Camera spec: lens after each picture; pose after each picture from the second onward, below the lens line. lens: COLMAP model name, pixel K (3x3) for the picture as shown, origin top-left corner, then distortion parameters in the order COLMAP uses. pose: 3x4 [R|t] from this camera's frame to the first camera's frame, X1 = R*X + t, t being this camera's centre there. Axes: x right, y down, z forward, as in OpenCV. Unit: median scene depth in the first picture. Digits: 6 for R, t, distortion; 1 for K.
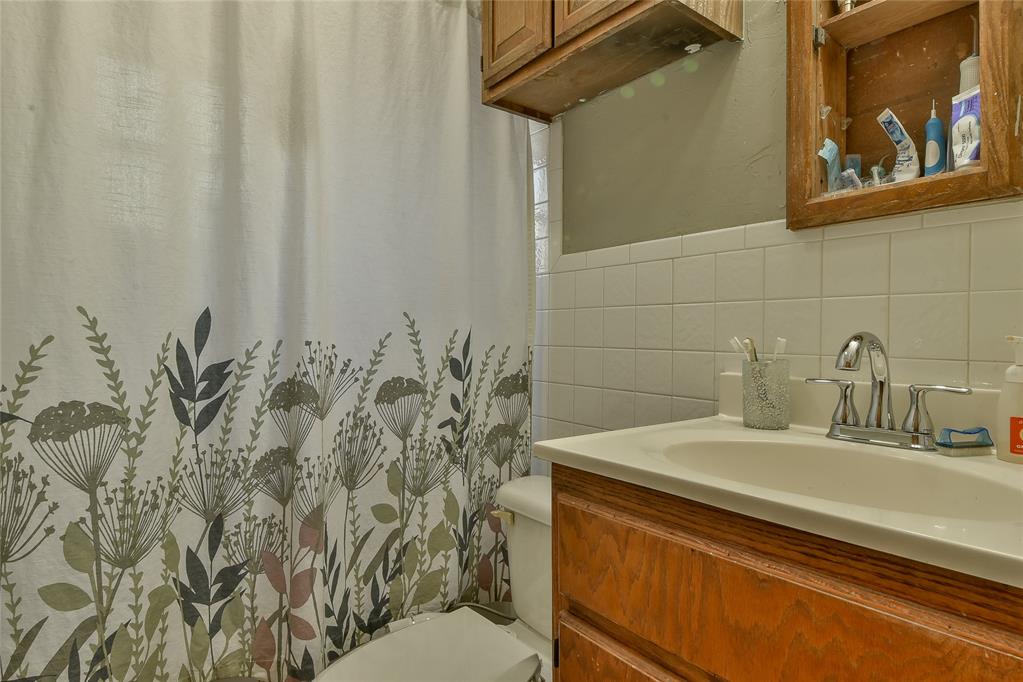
lens RADIAL K [[564.3, 0, 504.0], [0, 564.3, 335.2], [0, 0, 1]] dist [0.043700, -0.026578]
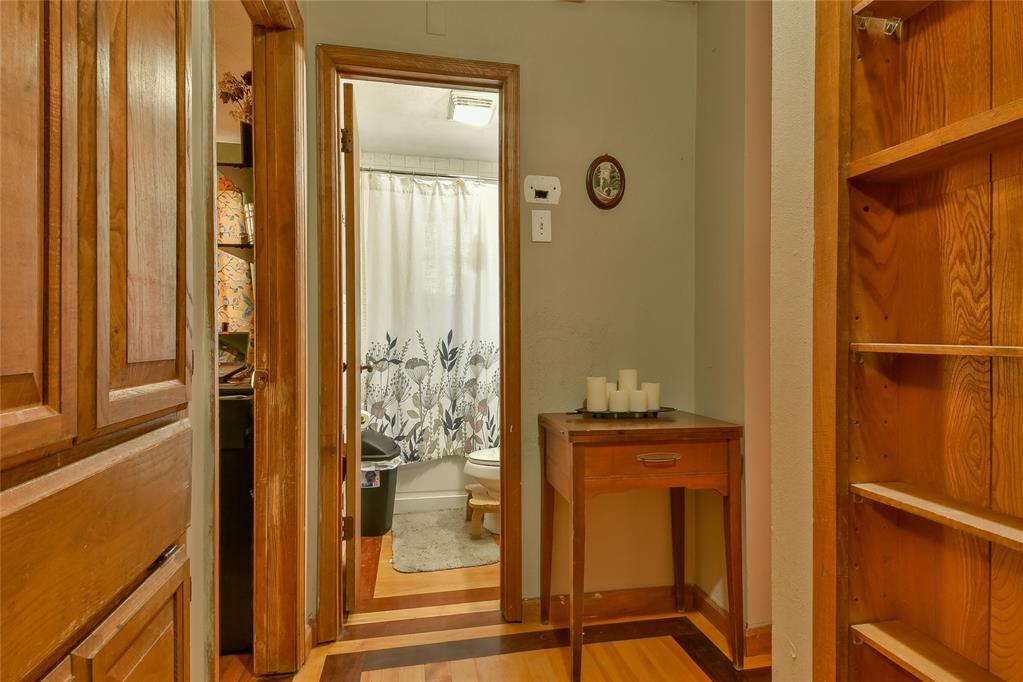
lens RADIAL K [[564.3, 0, 517.4], [0, 564.3, 338.6], [0, 0, 1]] dist [0.043700, -0.026578]
pose [[0.891946, 0.006399, -0.452097, 1.115427], [-0.005220, 0.999979, 0.003855, -0.013851], [0.452113, -0.001079, 0.891960, -1.467248]]
